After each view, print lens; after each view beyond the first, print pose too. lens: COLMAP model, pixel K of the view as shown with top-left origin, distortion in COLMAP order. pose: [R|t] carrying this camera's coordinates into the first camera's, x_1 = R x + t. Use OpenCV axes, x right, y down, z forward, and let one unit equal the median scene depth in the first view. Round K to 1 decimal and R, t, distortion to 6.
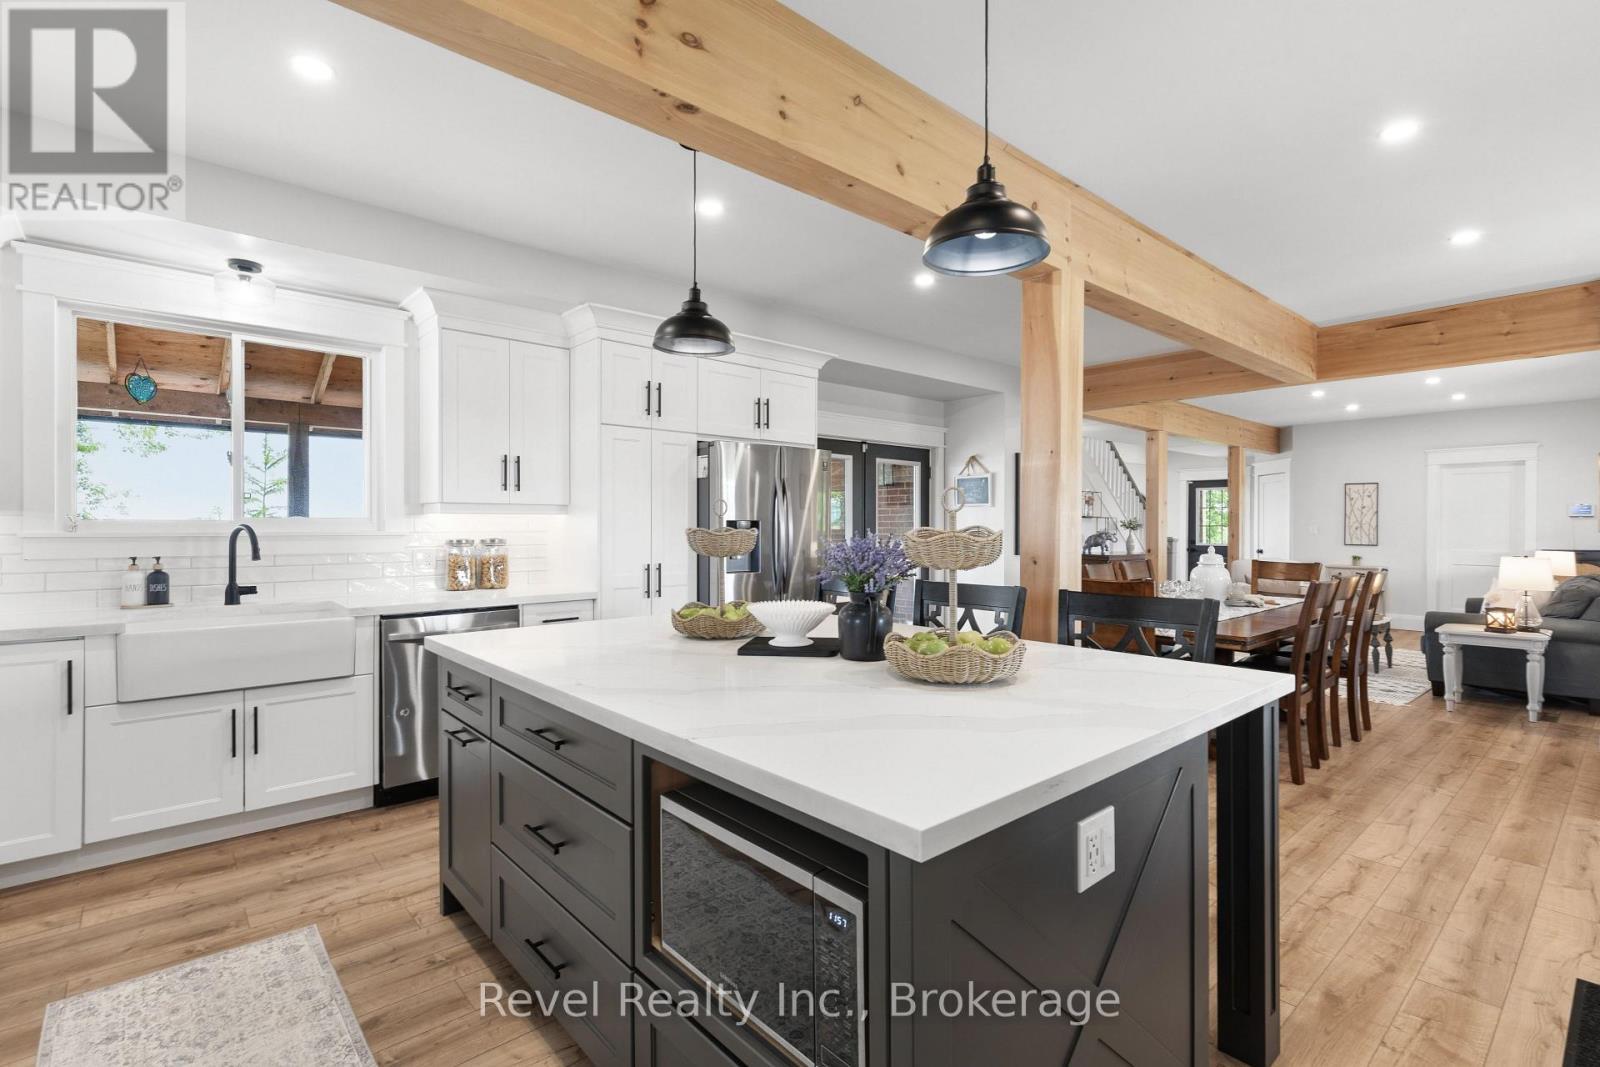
lens RADIAL K [[739.2, 0, 800.0], [0, 739.2, 533.5], [0, 0, 1]] dist [0.006510, 0.000366]
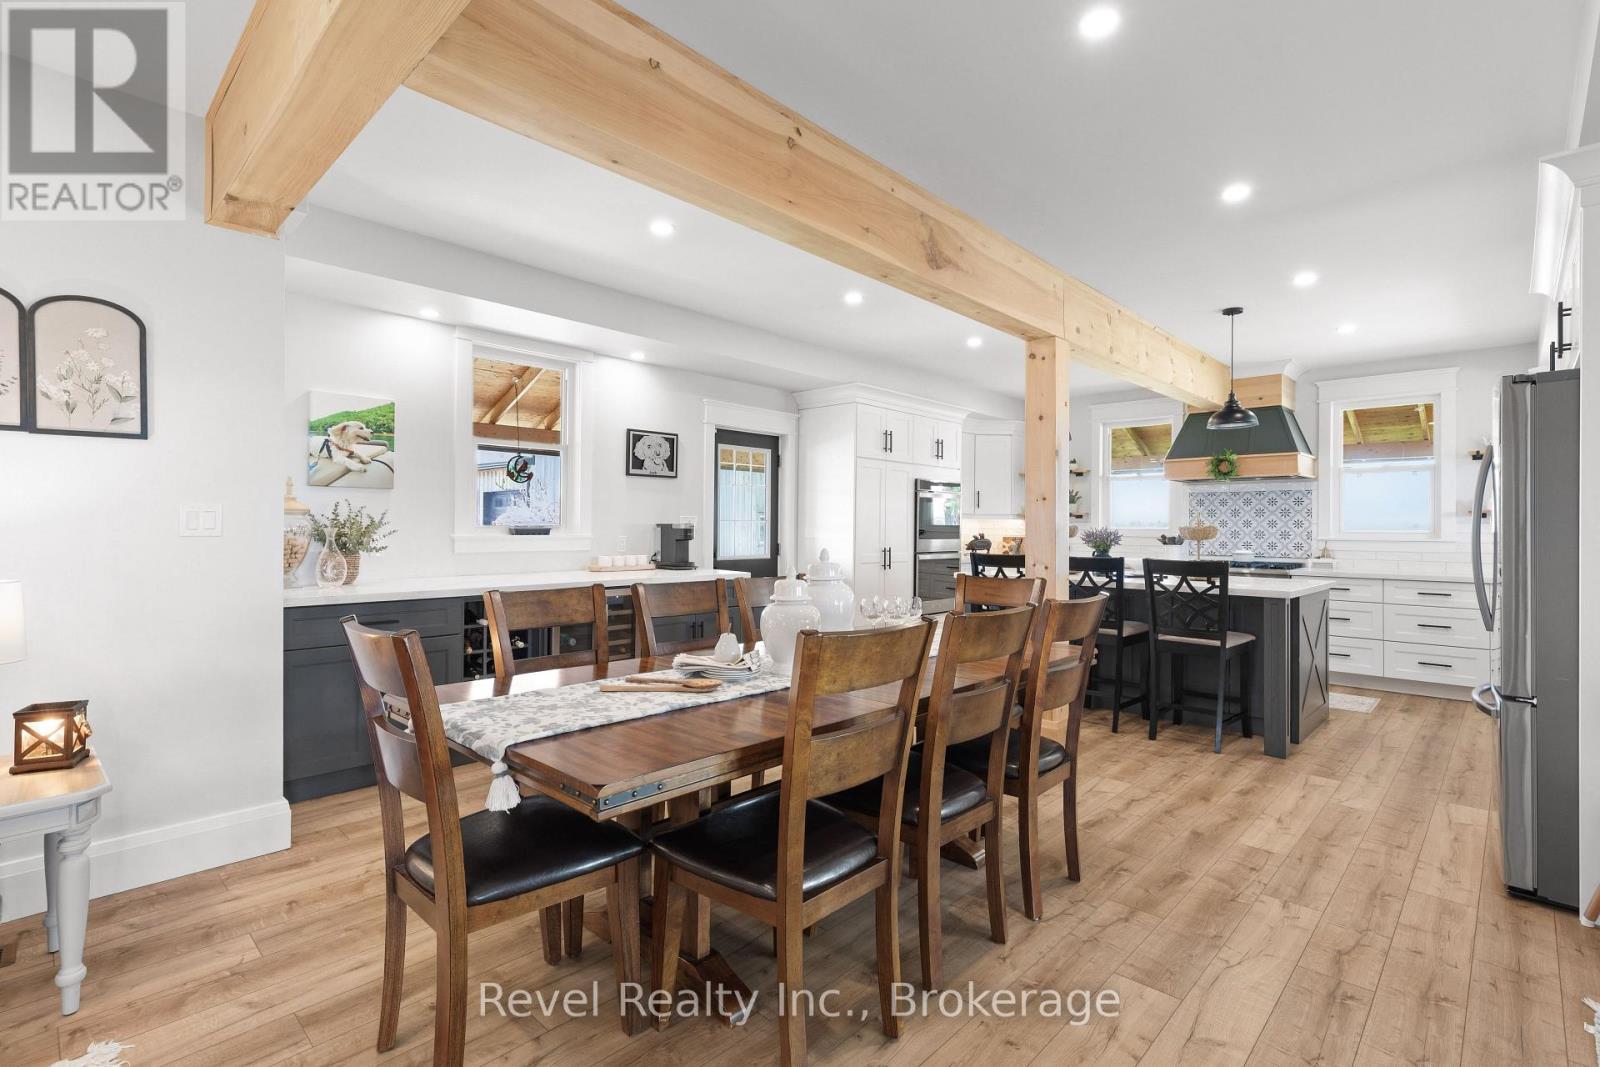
lens RADIAL K [[747.2, 0, 815.9], [0, 747.2, 524.6], [0, 0, 1]] dist [0.003705, 0.000477]
pose [[-0.993707, -0.010077, -0.111556, 0.807968], [-0.010802, 0.999924, 0.005899, -0.008508], [0.111488, 0.007067, -0.993741, 2.050080]]
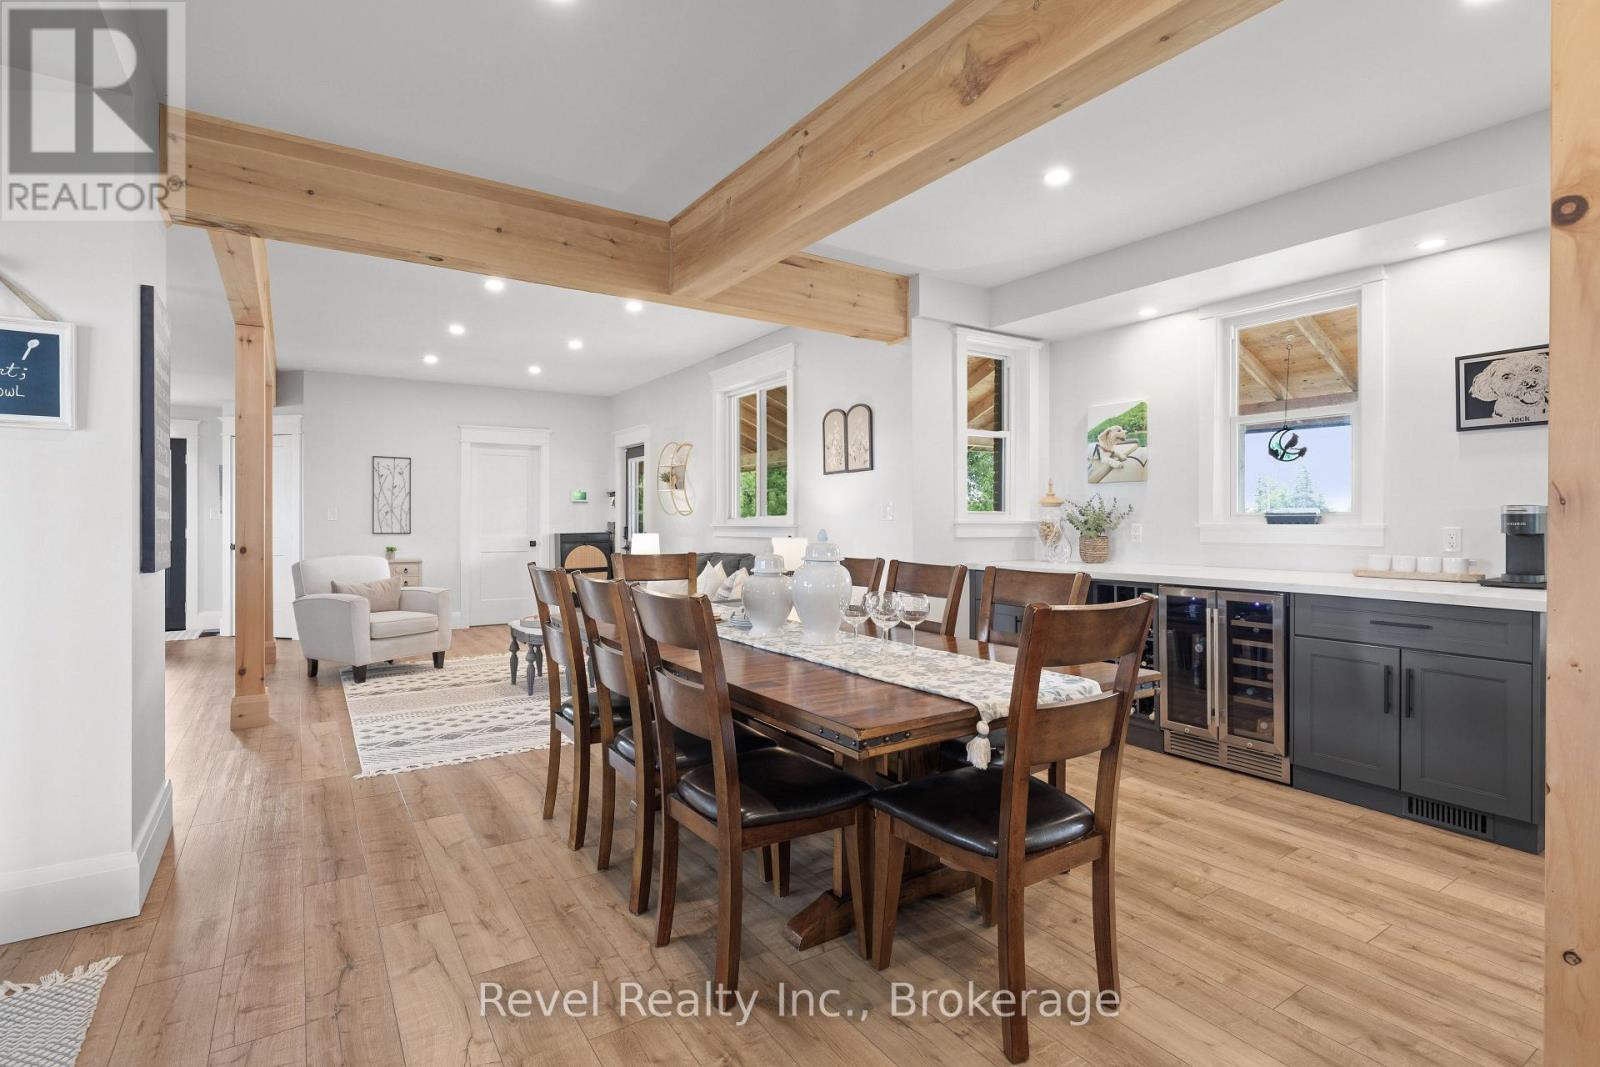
lens RADIAL K [[775.3, 0, 809.9], [0, 775.3, 525.7], [0, 0, 1]] dist [-0.003903, -0.000912]
pose [[0.122920, -0.009196, 0.992374, -0.065775], [0.008305, 0.999932, 0.008238, 0.010820], [-0.992382, 0.007229, 0.122988, 1.203725]]
